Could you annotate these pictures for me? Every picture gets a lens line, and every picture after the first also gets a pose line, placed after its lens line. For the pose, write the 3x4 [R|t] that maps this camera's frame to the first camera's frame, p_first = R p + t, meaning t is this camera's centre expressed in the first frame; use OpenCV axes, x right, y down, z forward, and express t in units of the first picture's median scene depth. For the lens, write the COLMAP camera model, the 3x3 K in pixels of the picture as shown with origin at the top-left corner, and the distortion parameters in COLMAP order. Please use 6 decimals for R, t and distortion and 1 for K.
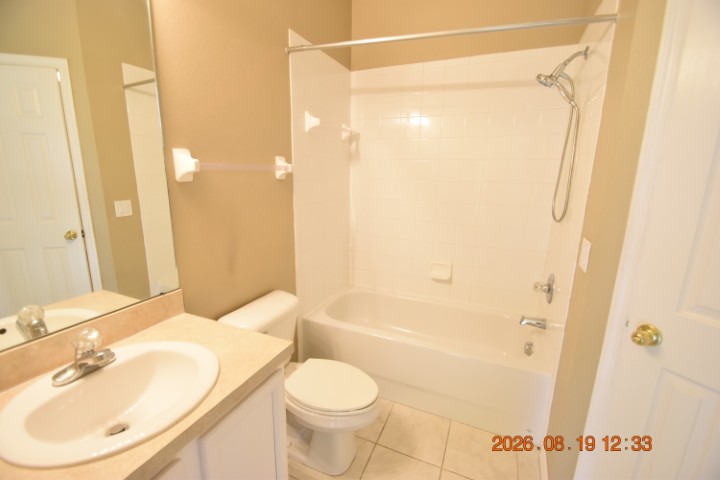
lens RADIAL K [[312.5, 0, 356.2], [0, 312.5, 242.8], [0, 0, 1]] dist [0.002401, -0.010766]
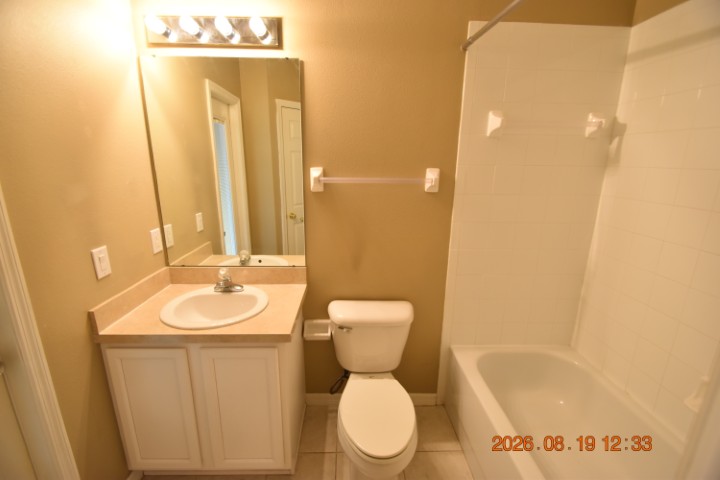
lens RADIAL K [[312.5, 0, 356.2], [0, 312.5, 242.8], [0, 0, 1]] dist [0.002401, -0.010766]
pose [[0.429024, 0.210945, -0.878317, 0.381873], [-0.201207, 0.970238, 0.134739, -0.099220], [0.880599, 0.118917, 0.458699, 0.280616]]
